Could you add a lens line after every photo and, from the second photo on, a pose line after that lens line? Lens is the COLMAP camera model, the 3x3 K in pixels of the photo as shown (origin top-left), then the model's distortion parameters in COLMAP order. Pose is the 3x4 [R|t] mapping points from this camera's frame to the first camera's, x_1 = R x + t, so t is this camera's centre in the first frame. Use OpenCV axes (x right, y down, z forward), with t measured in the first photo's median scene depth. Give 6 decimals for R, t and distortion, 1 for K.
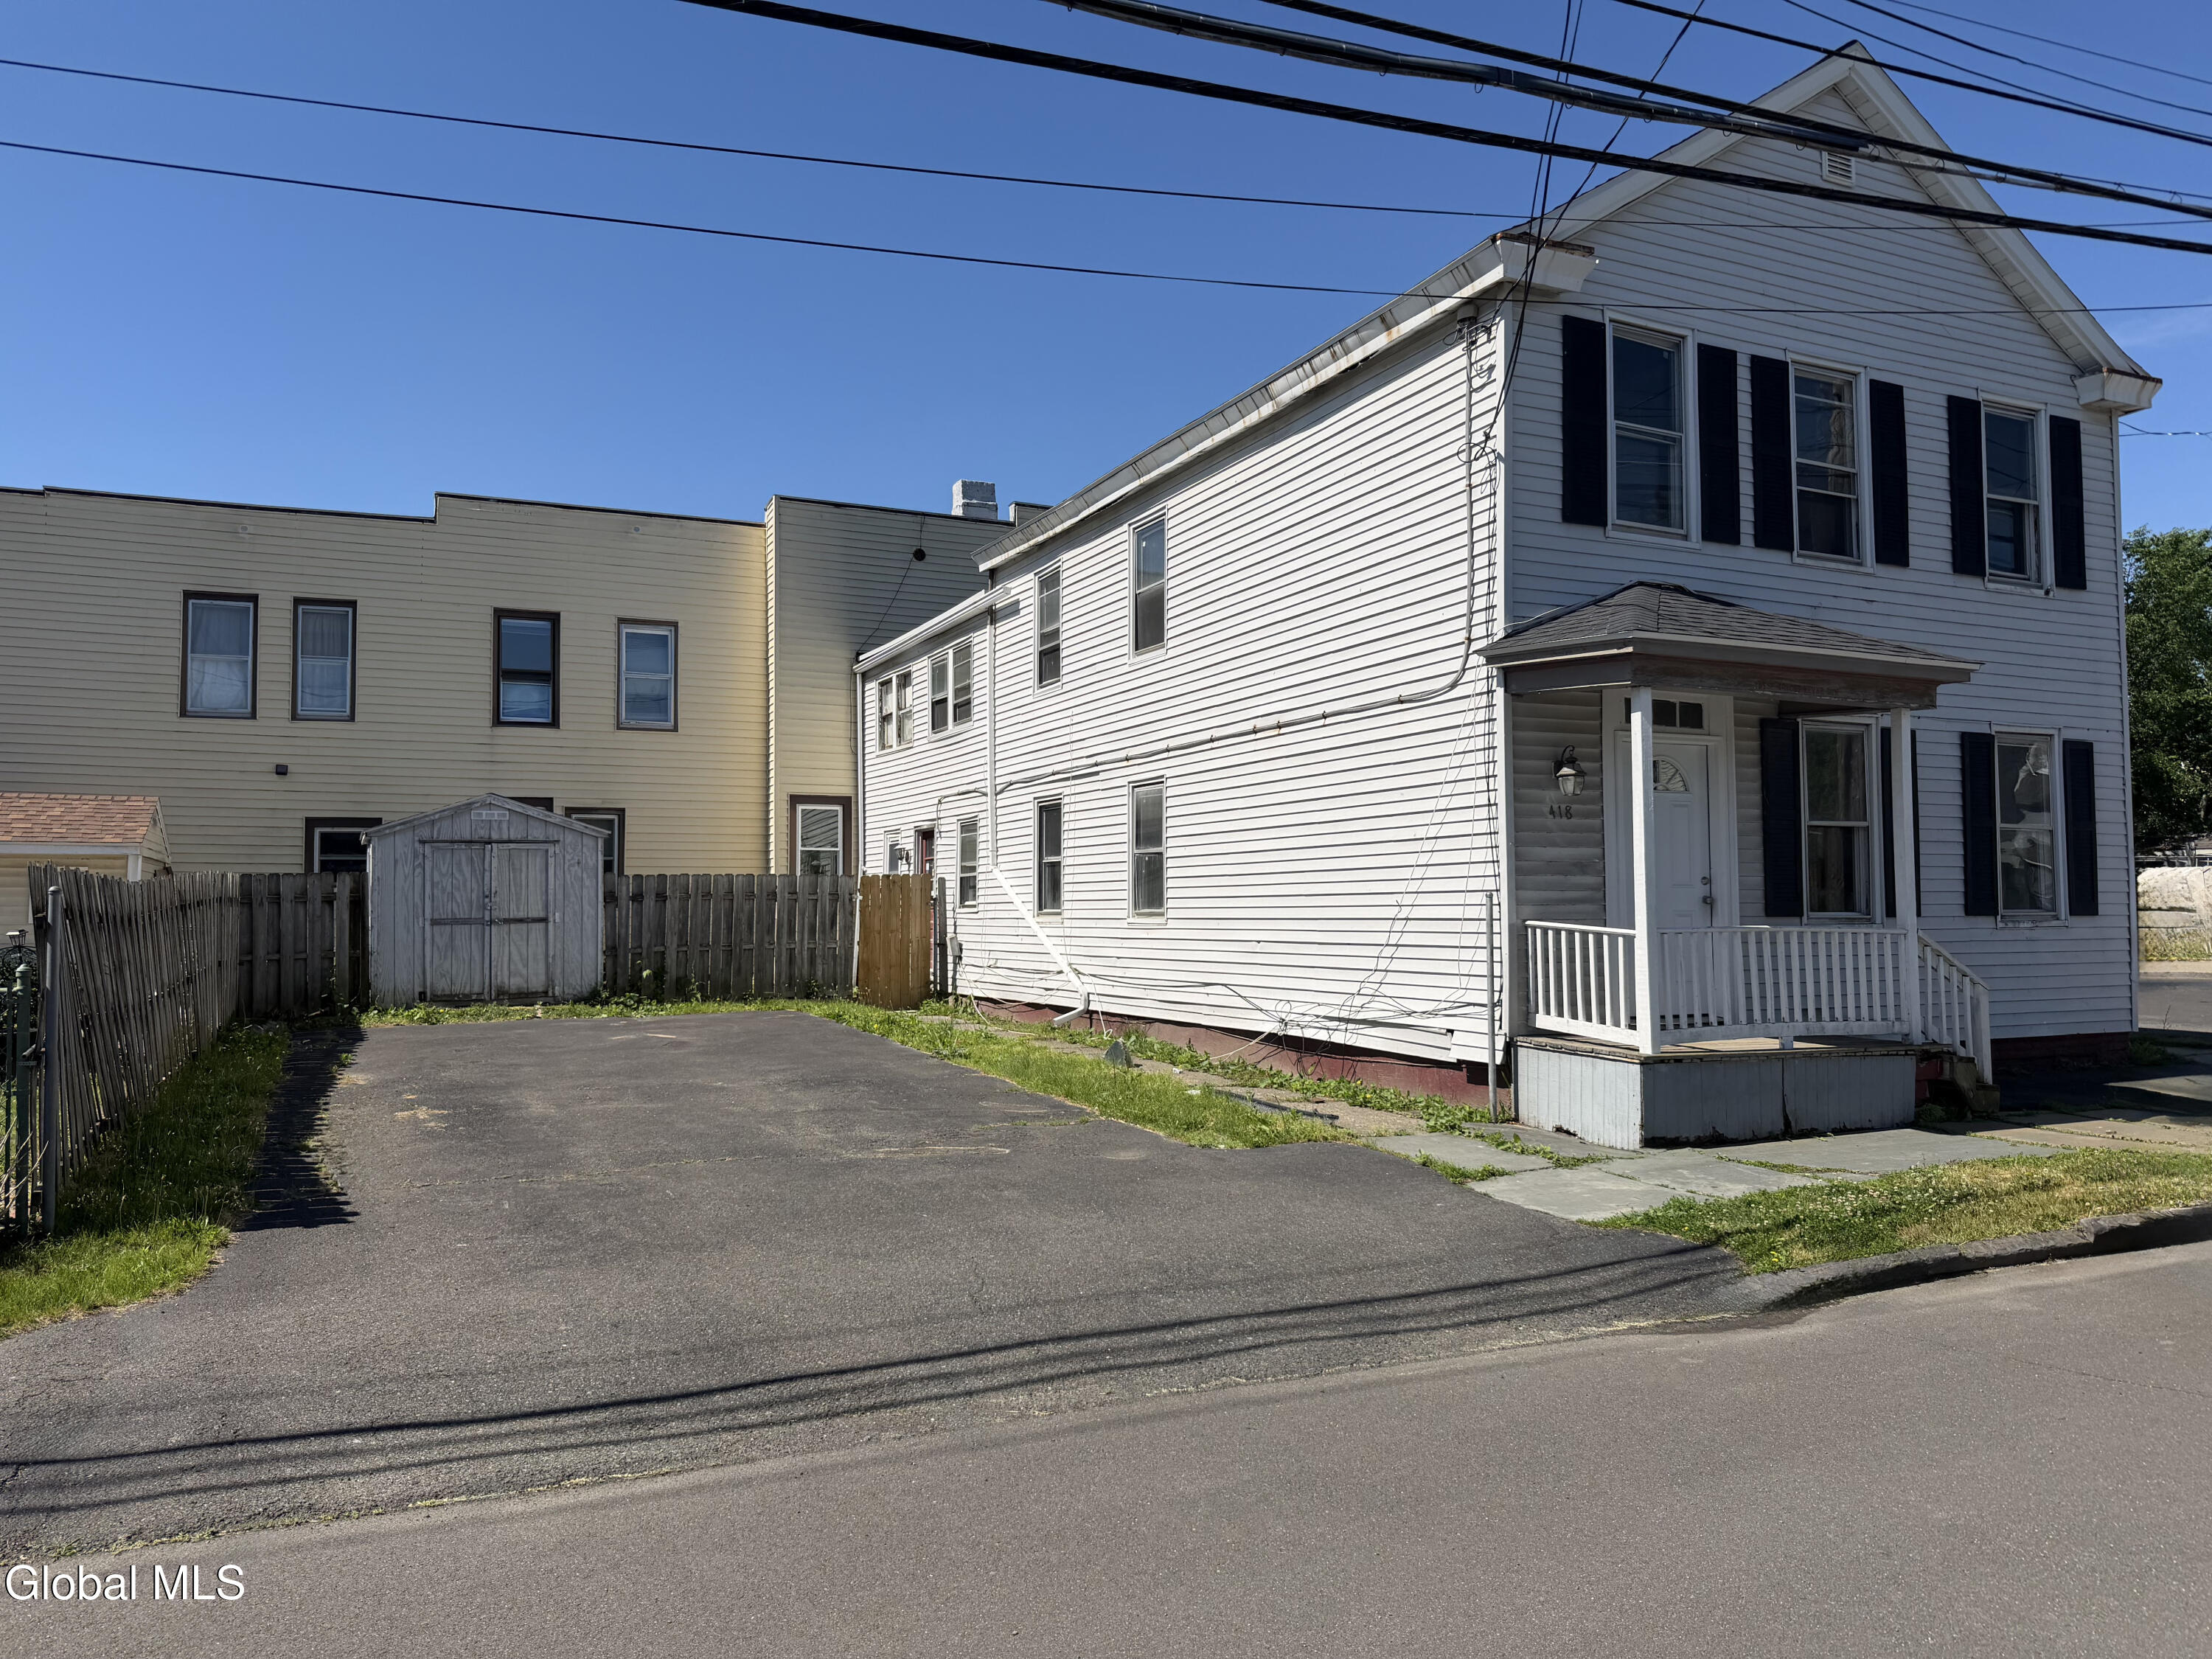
lens RADIAL K [[1529.5, 0, 1106.0], [0, 1529.5, 829.5], [0, 0, 1]] dist [0.000267, -0.060700]
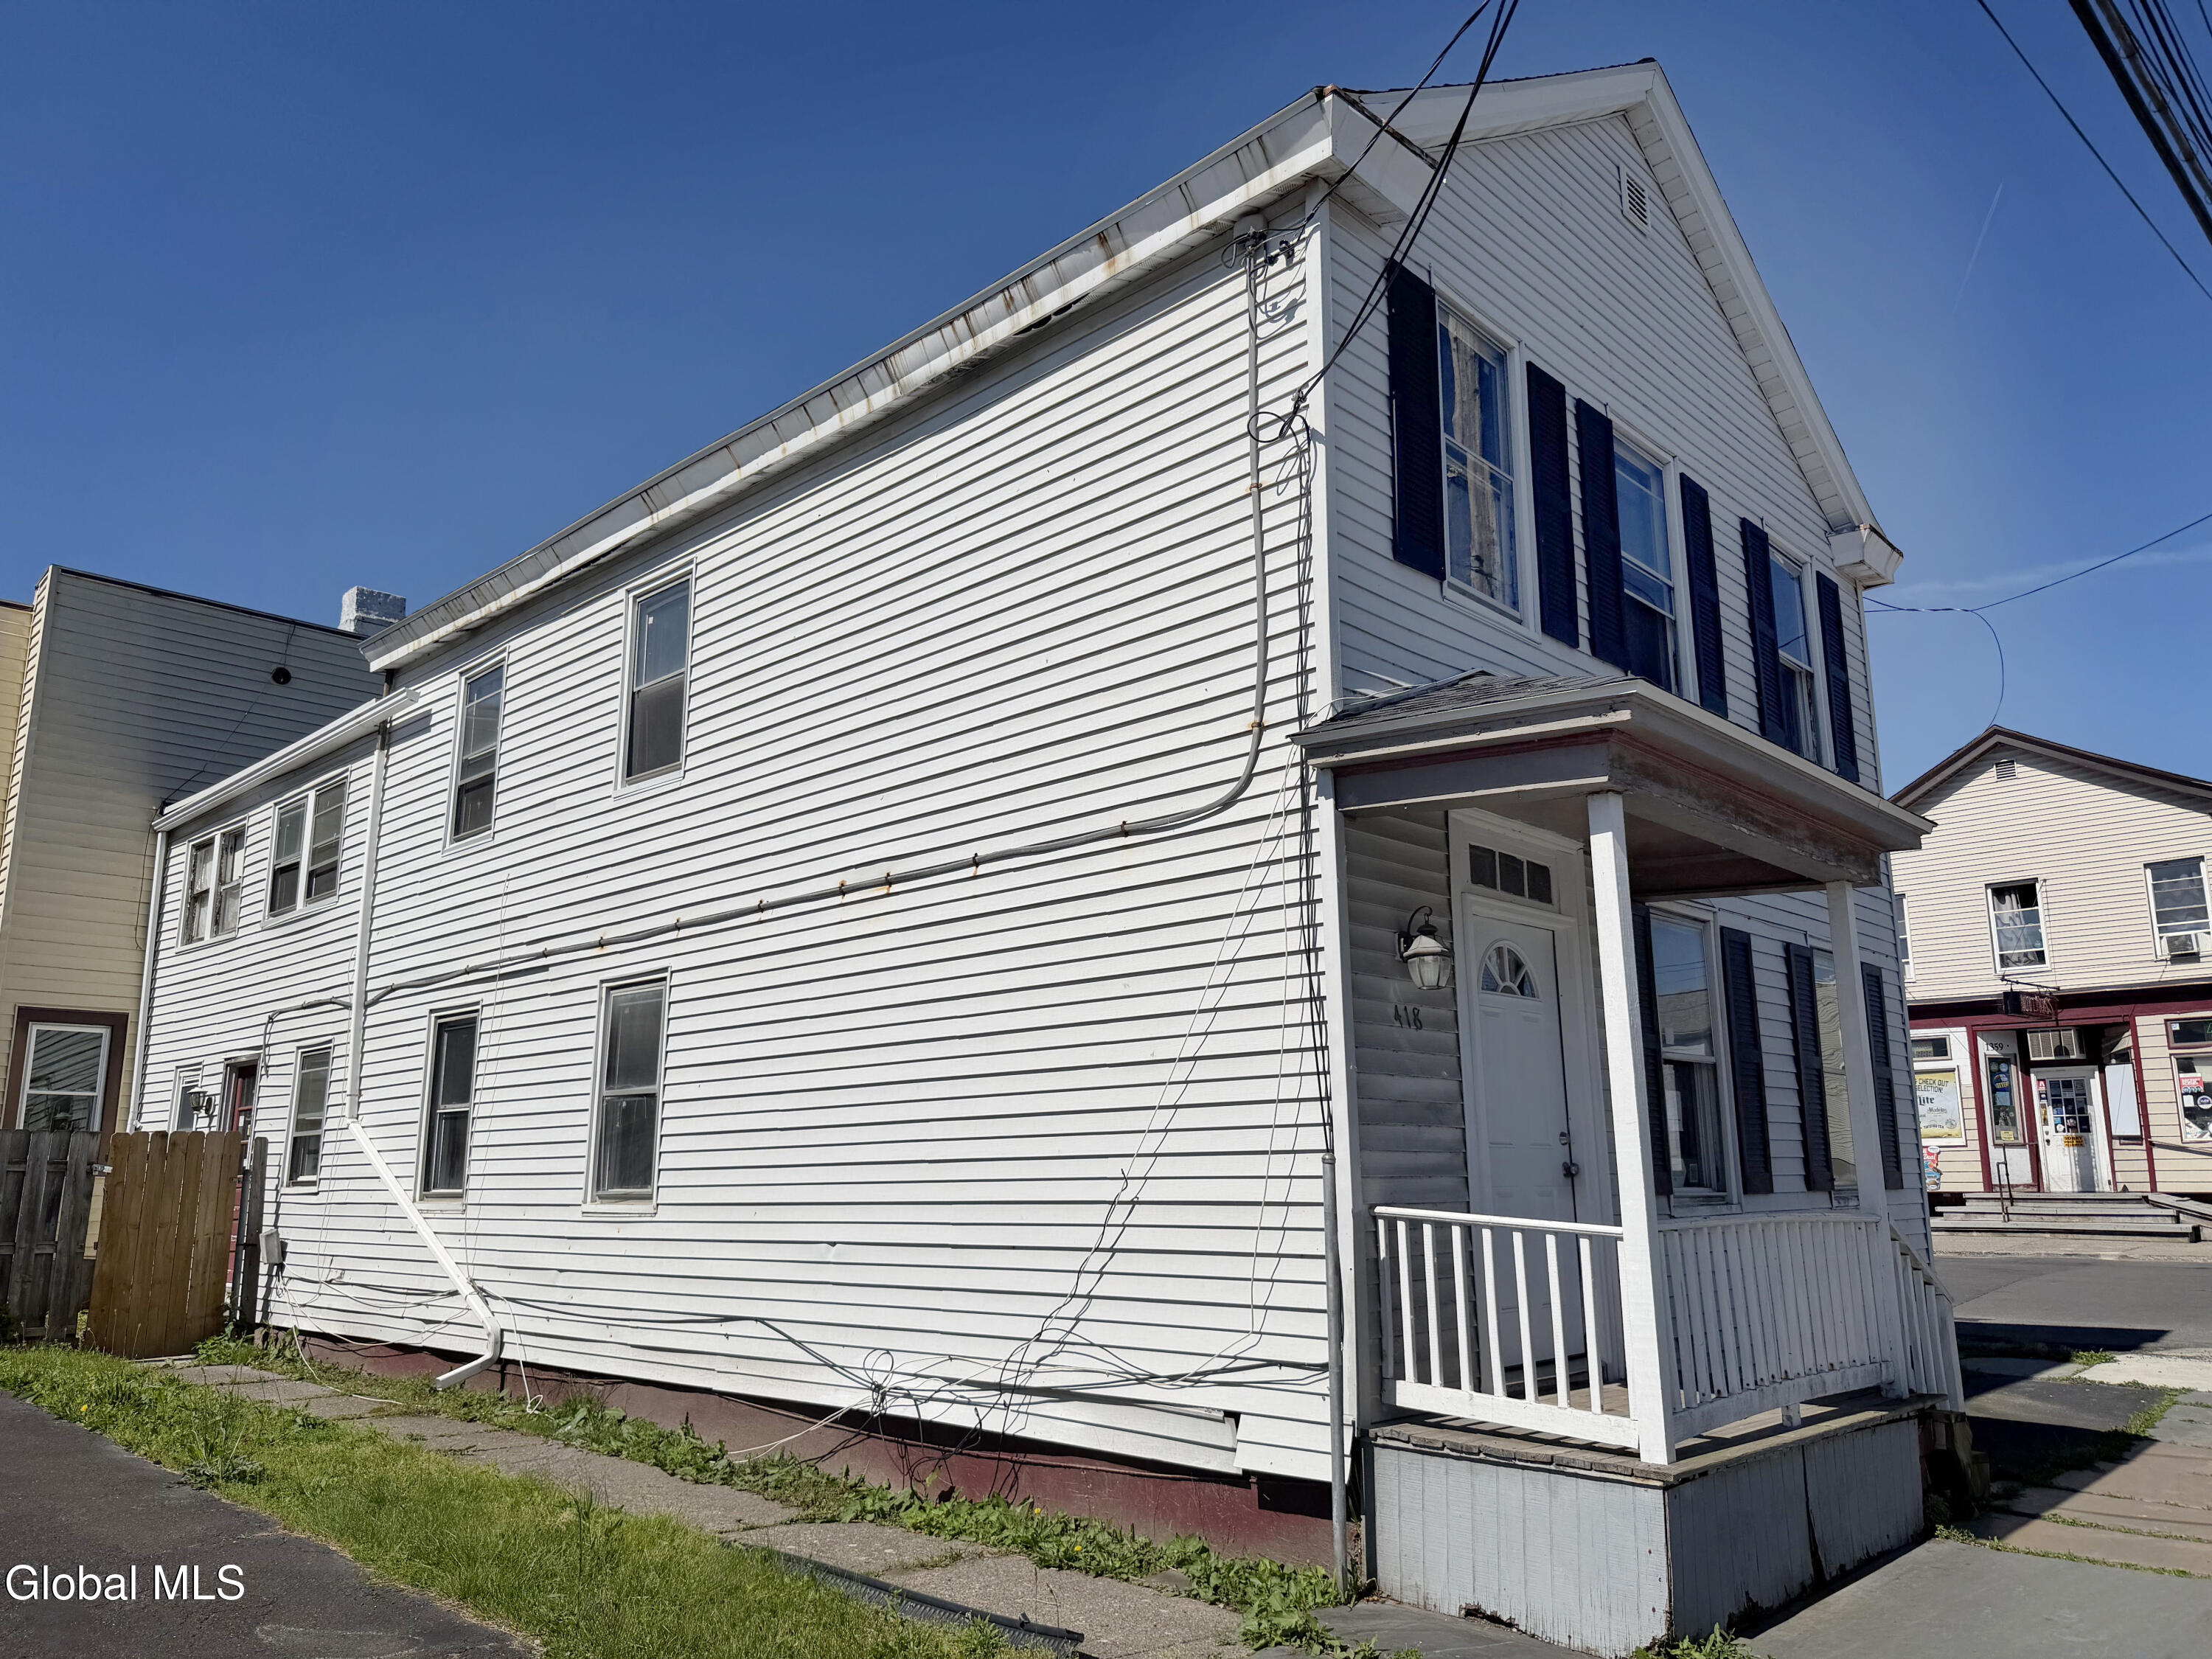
lens RADIAL K [[1571.2, 0, 1162.8], [0, 1571.2, 840.2], [0, 0, 1]] dist [0.114767, -0.223147]
pose [[0.927079, 0.071239, 0.368034, -0.016727], [-0.012550, 0.987125, -0.159460, 0.013997], [-0.374655, 0.143213, 0.916037, 0.325831]]
